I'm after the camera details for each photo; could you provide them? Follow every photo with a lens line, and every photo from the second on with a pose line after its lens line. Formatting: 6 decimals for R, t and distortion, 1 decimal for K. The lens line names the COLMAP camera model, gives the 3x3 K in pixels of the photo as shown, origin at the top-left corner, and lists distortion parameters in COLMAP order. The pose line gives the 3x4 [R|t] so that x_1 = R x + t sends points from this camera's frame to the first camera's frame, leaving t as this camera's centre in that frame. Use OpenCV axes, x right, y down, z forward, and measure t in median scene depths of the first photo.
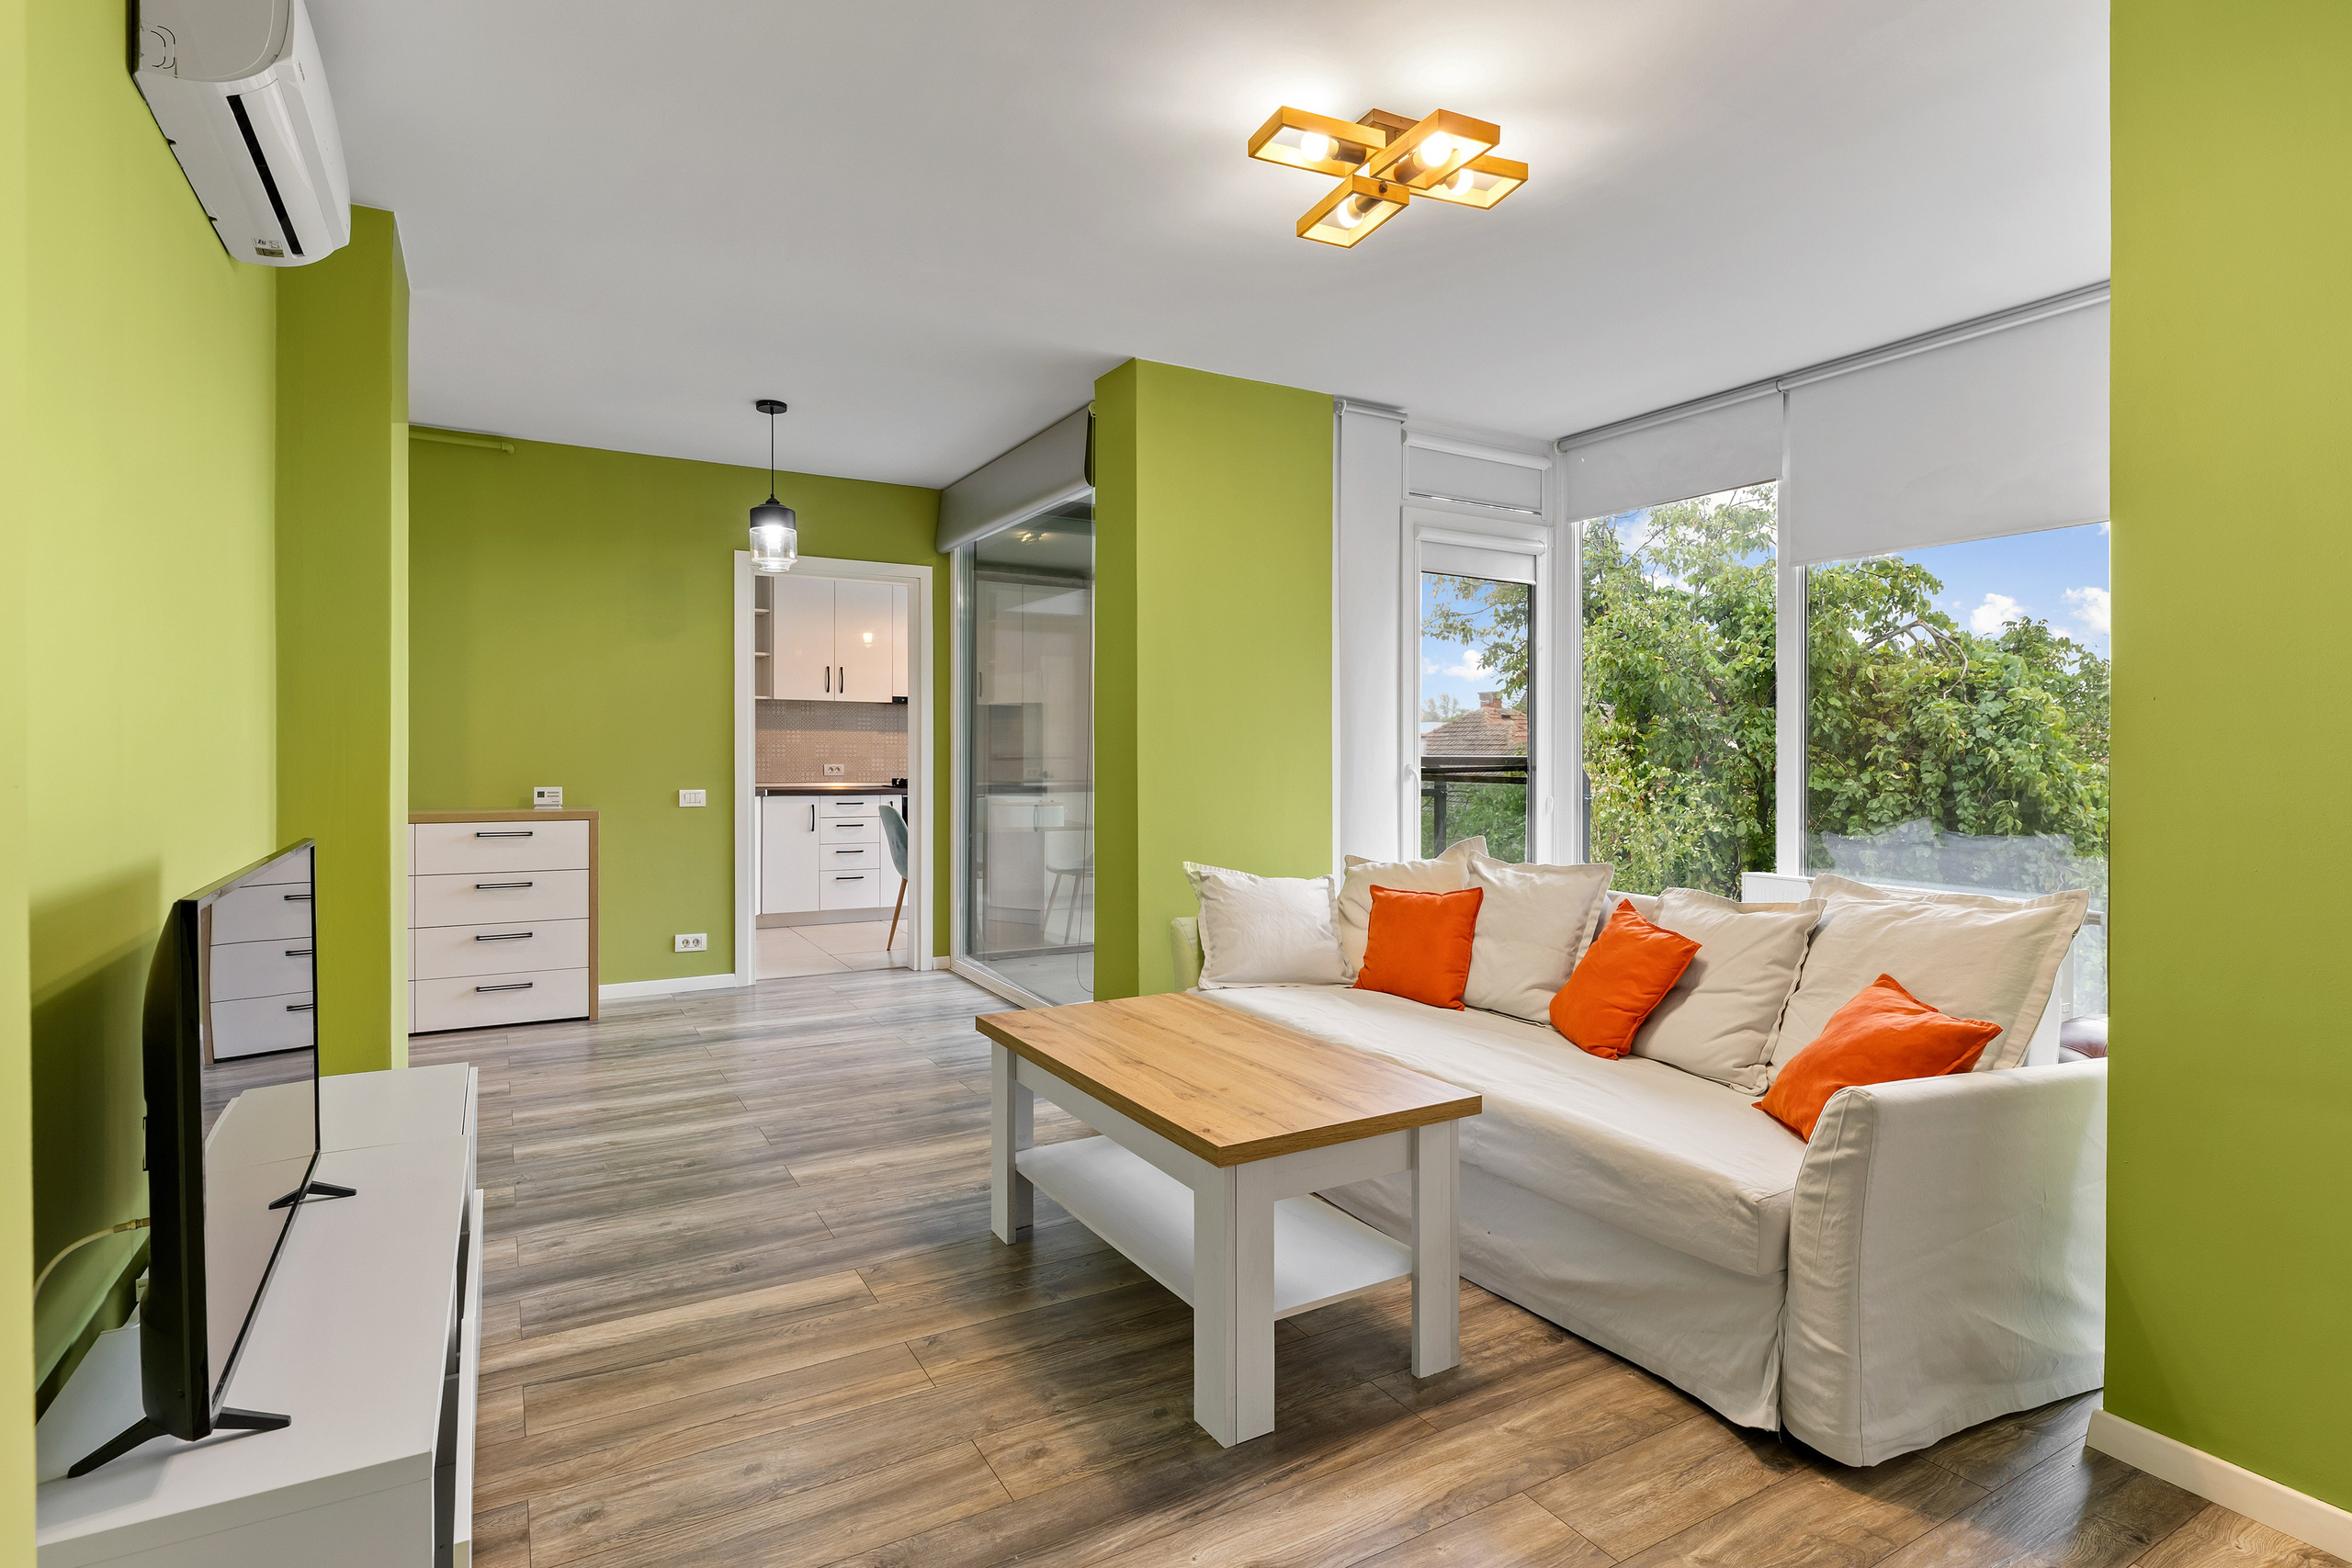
lens RADIAL K [[1166.7, 0, 1144.3], [0, 1166.7, 756.5], [0, 0, 1]] dist [-0.000893, -0.000094]
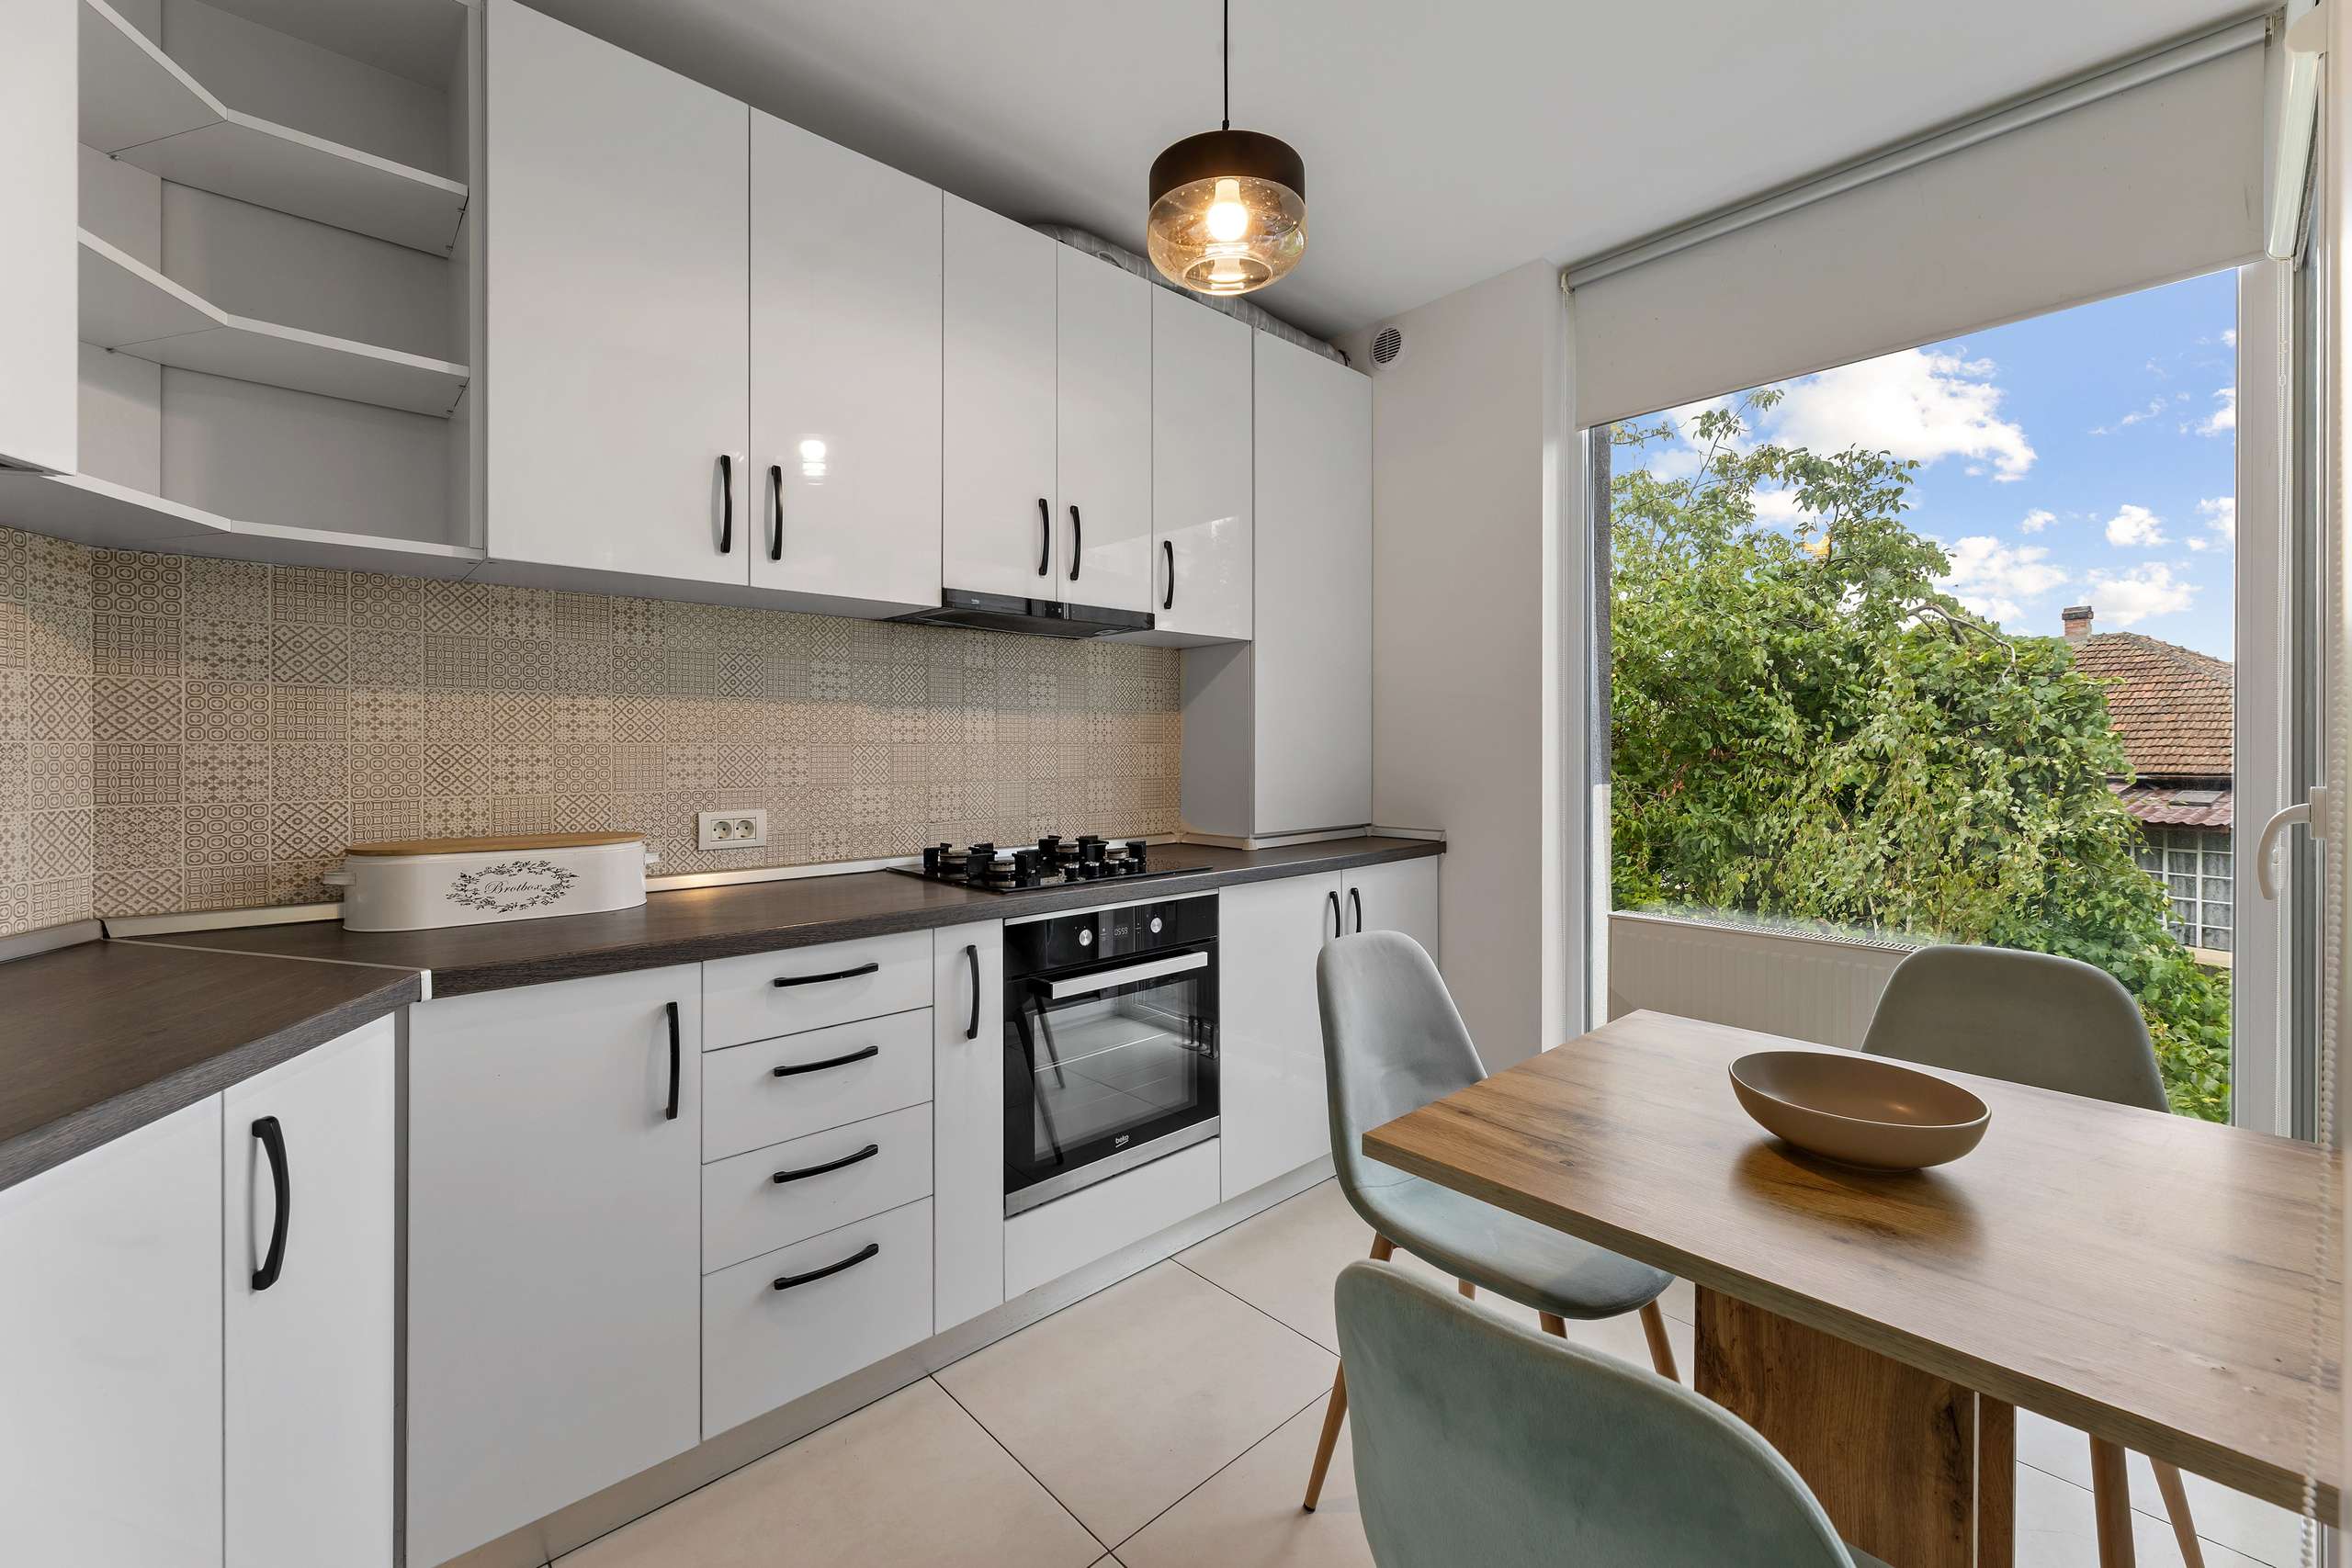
lens RADIAL K [[960.4, 0, 1169.5], [0, 960.4, 742.0], [0, 0, 1]] dist [0.001174, 0.000123]
pose [[0.973402, -0.007089, 0.228996, -0.211495], [0.008680, 0.999945, -0.005938, -0.008721], [-0.228941, 0.007767, 0.973409, 0.724513]]
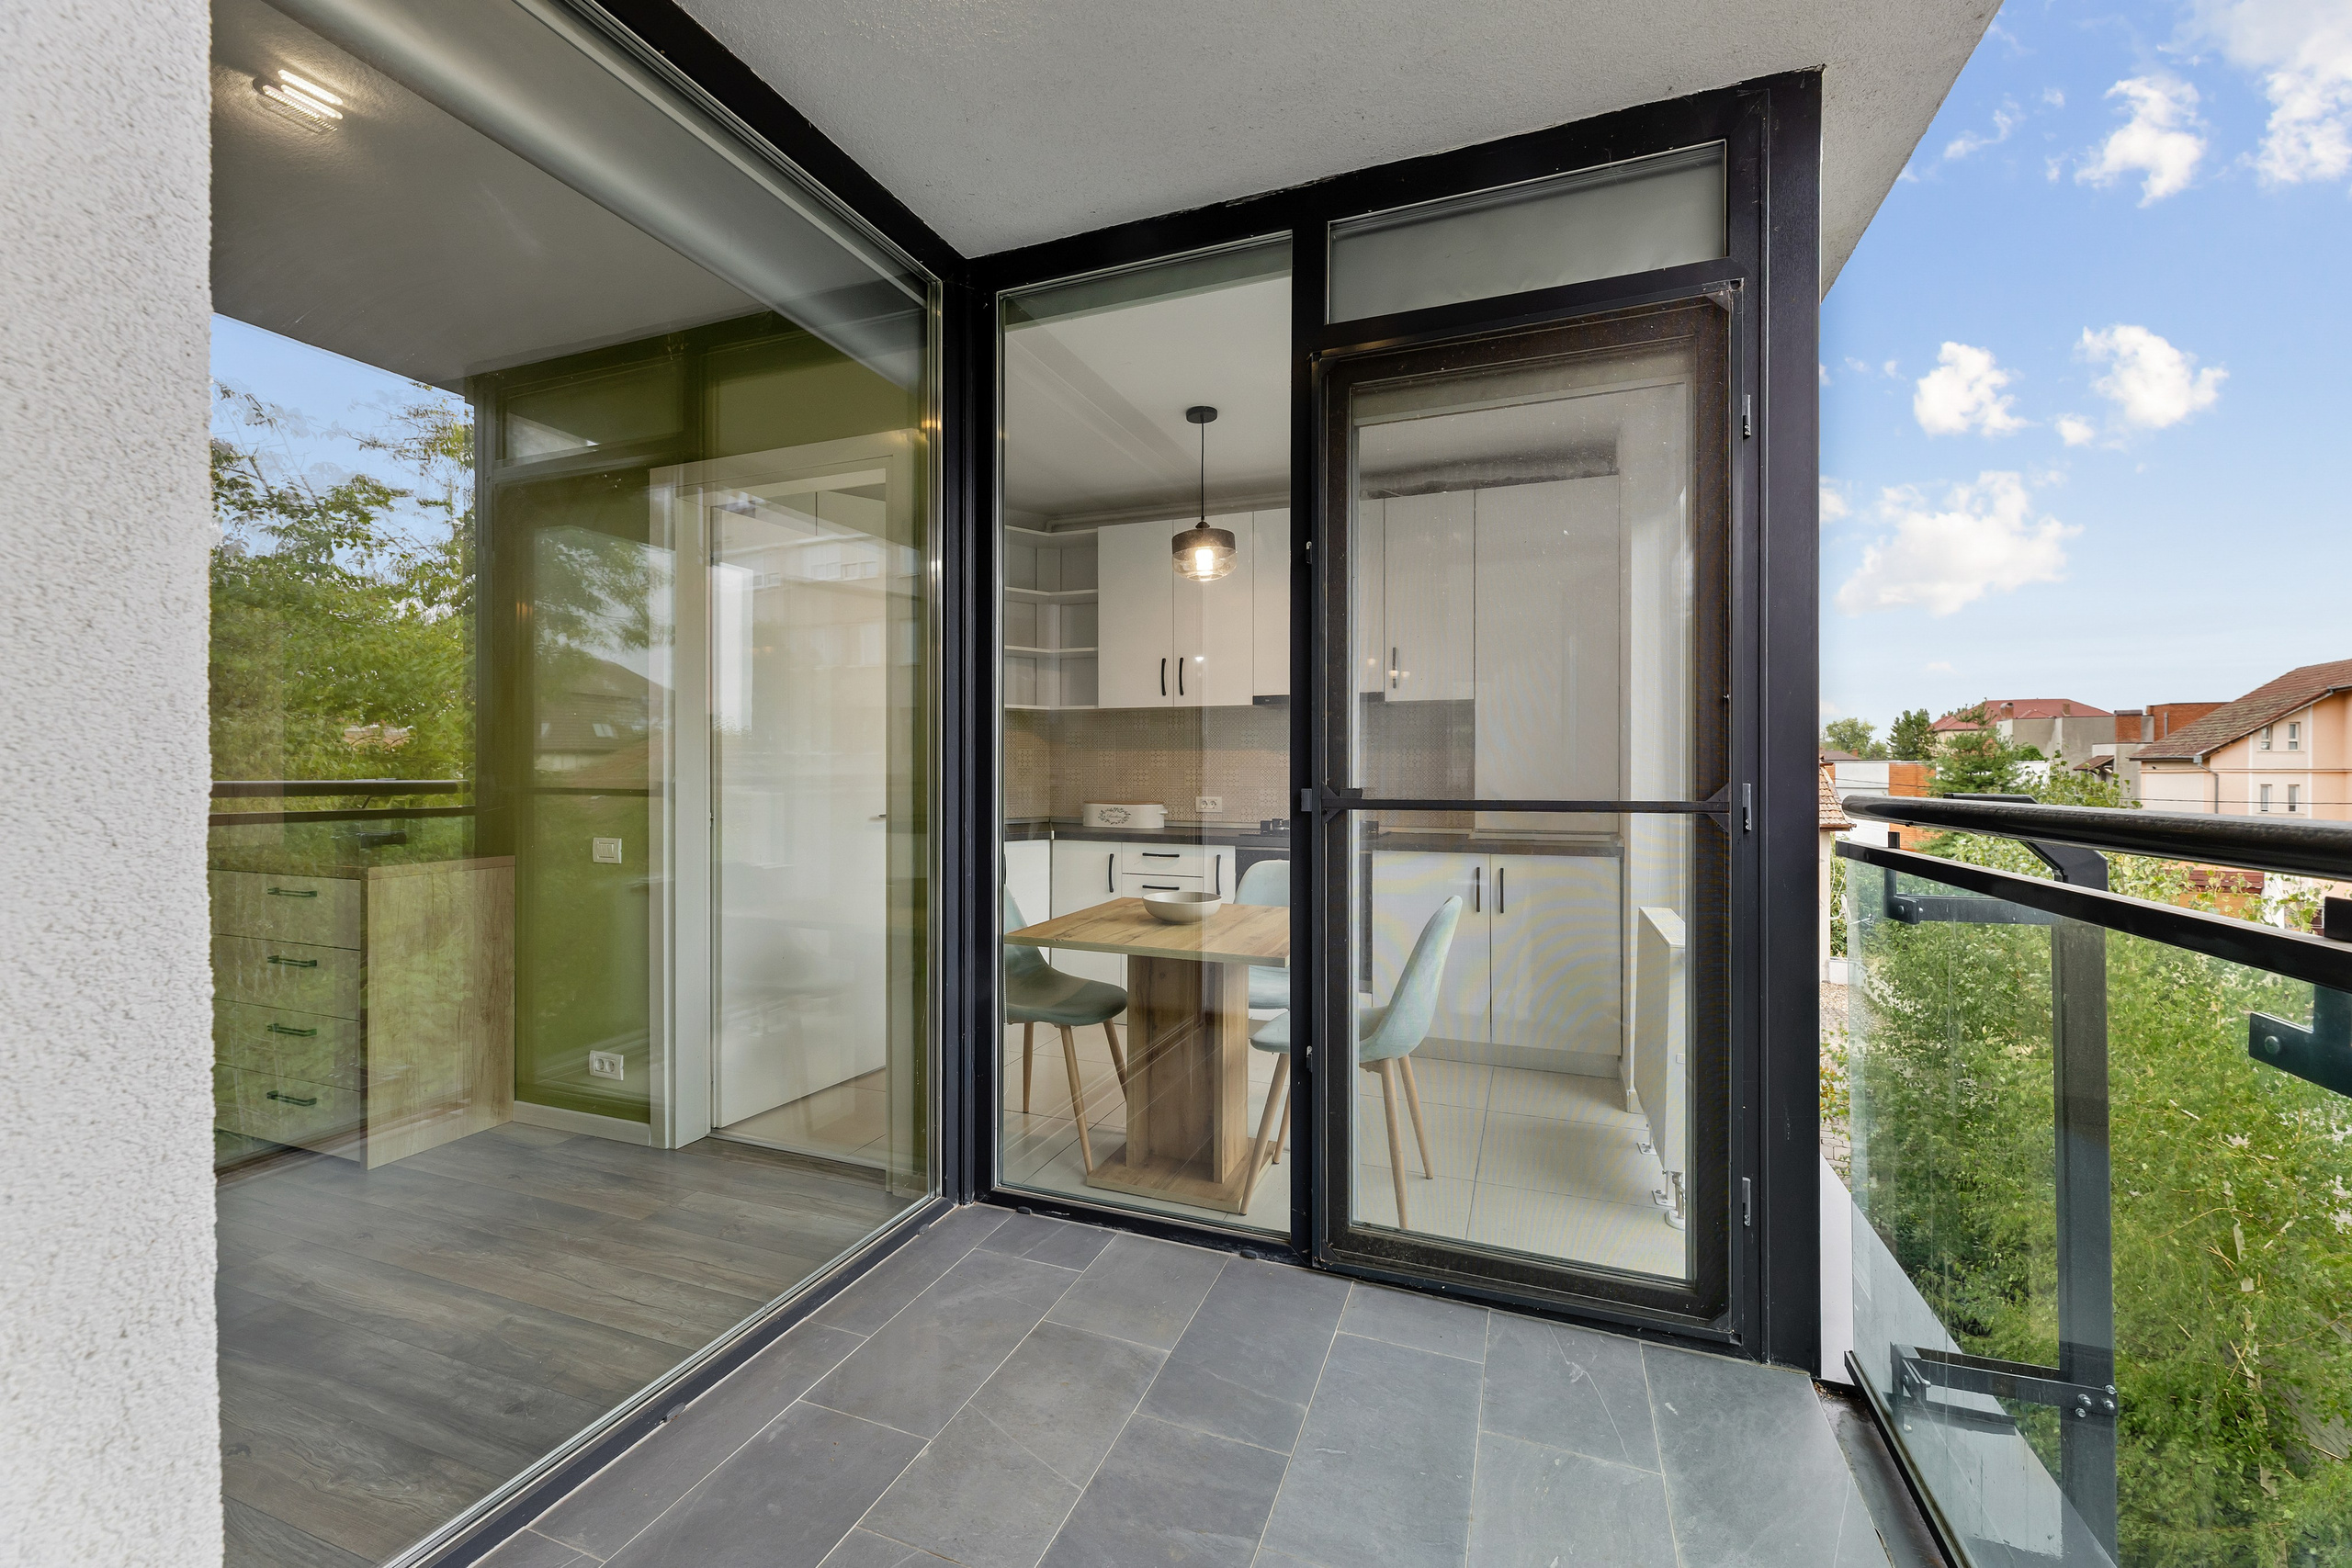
lens RADIAL K [[960.4, 0, 1169.5], [0, 960.4, 742.0], [0, 0, 1]] dist [0.001174, 0.000123]
pose [[0.638947, -0.023530, -0.768890, 0.169708], [-0.005036, 0.999383, -0.034769, -0.006144], [0.769234, 0.026088, 0.638434, 0.601838]]
